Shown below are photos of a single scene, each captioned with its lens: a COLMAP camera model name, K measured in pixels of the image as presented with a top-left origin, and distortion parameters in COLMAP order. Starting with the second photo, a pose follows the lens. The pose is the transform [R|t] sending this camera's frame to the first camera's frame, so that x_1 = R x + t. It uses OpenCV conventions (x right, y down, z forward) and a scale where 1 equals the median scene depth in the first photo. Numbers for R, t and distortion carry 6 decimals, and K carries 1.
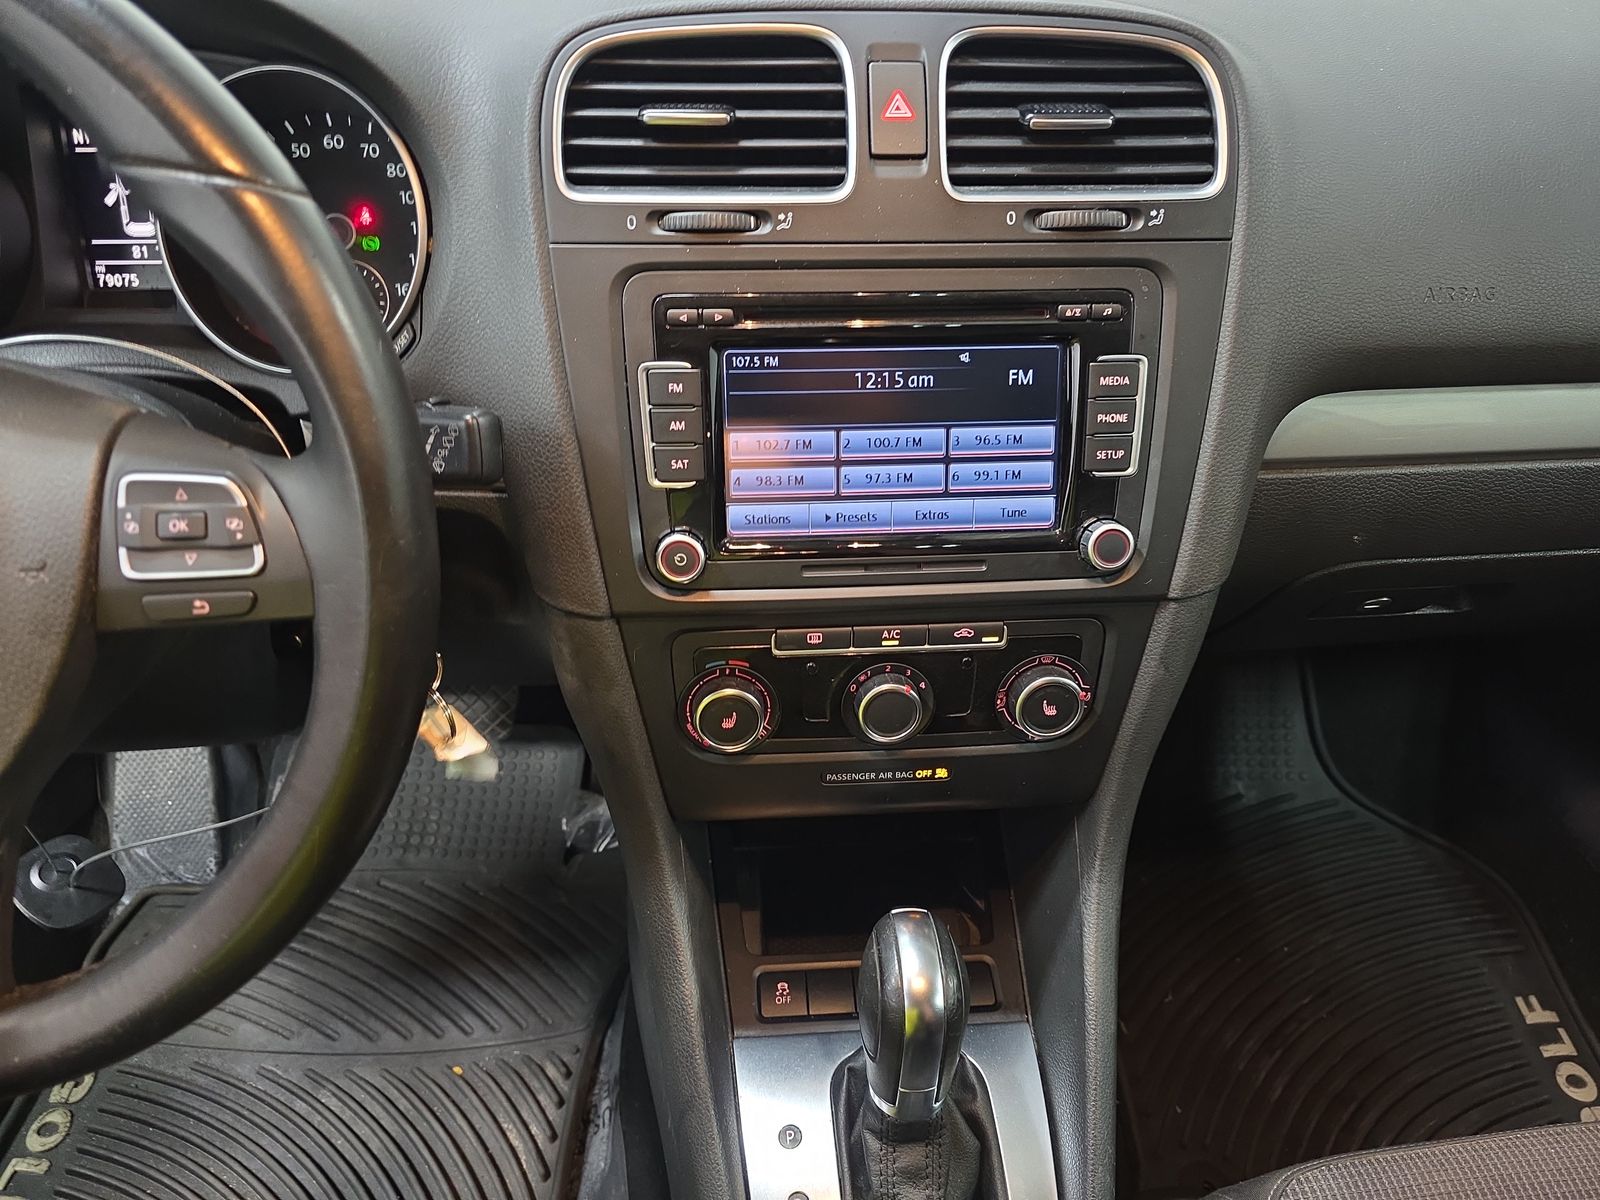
lens RADIAL K [[1031.0, 0, 800.0], [0, 1031.0, 600.0], [0, 0, 1]] dist [0.028906, 0.019825]
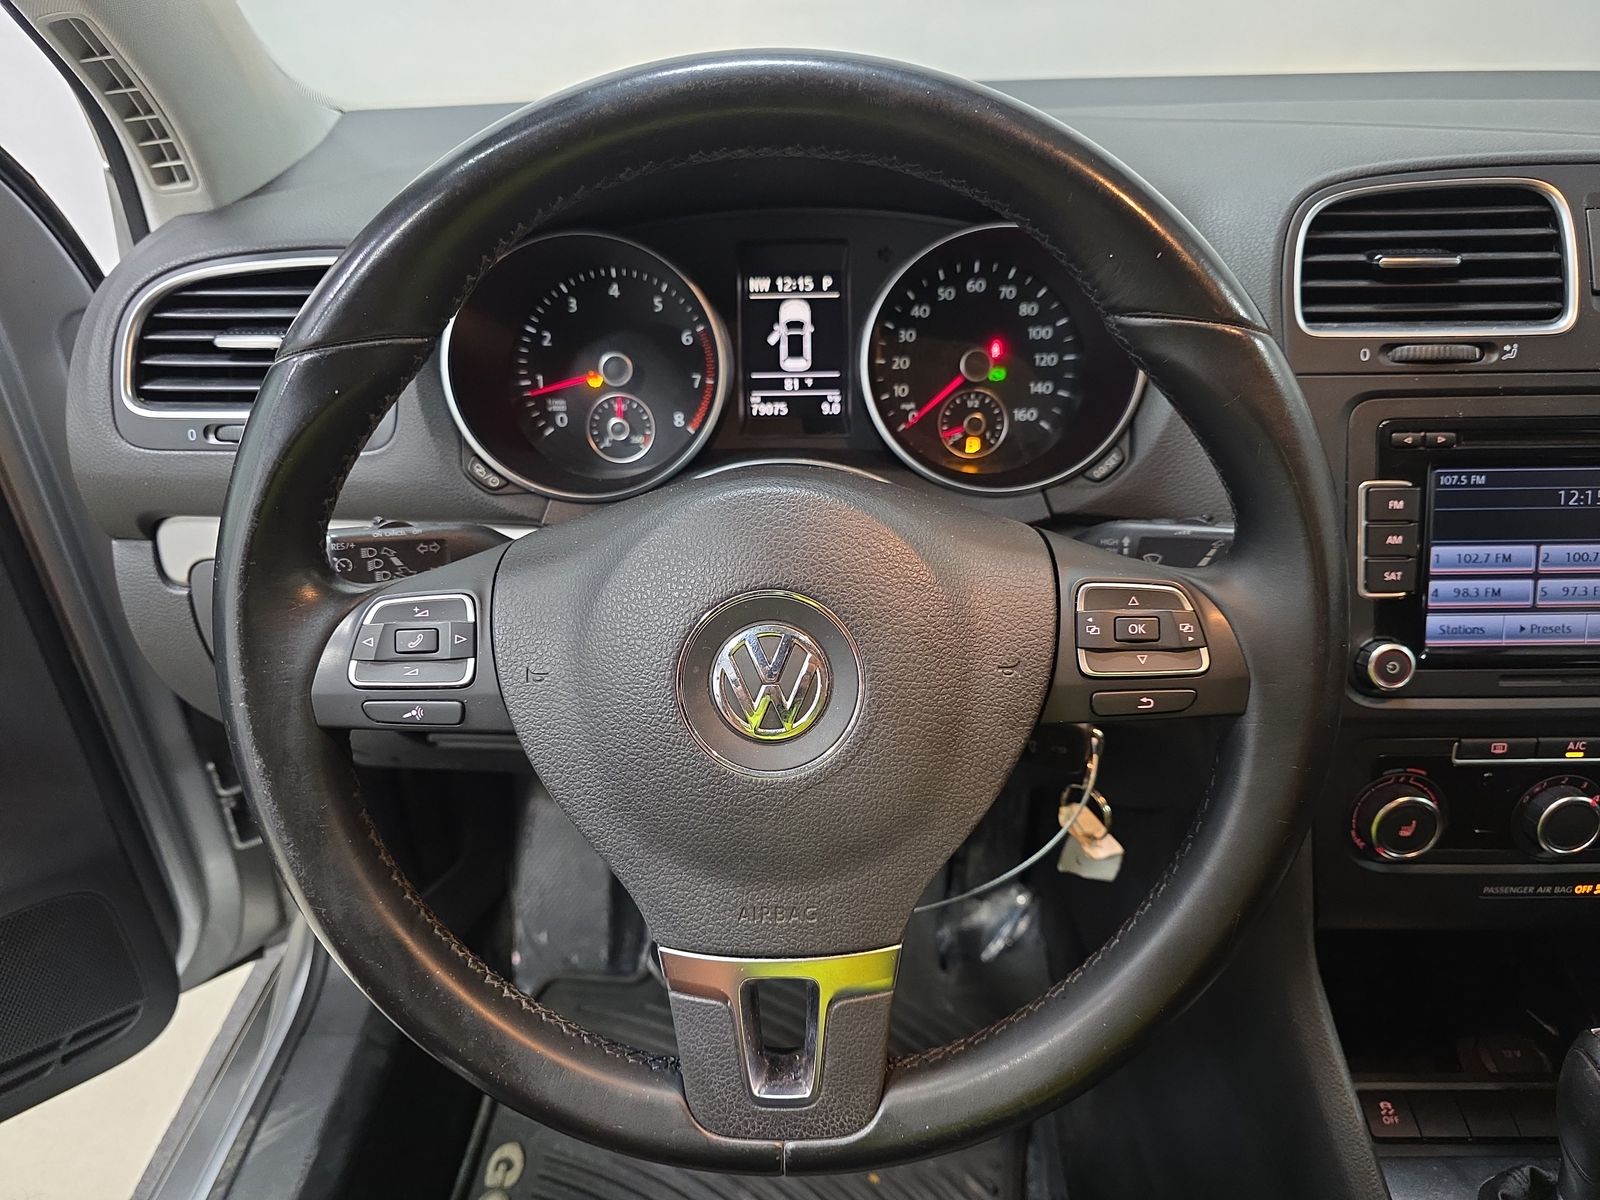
lens RADIAL K [[1031.0, 0, 800.0], [0, 1031.0, 600.0], [0, 0, 1]] dist [0.028906, 0.019825]
pose [[0.999781, 0.009790, -0.018490, -0.682558], [-0.011884, 0.993090, -0.116749, 0.022450], [0.017219, 0.116943, 0.992989, -0.055406]]
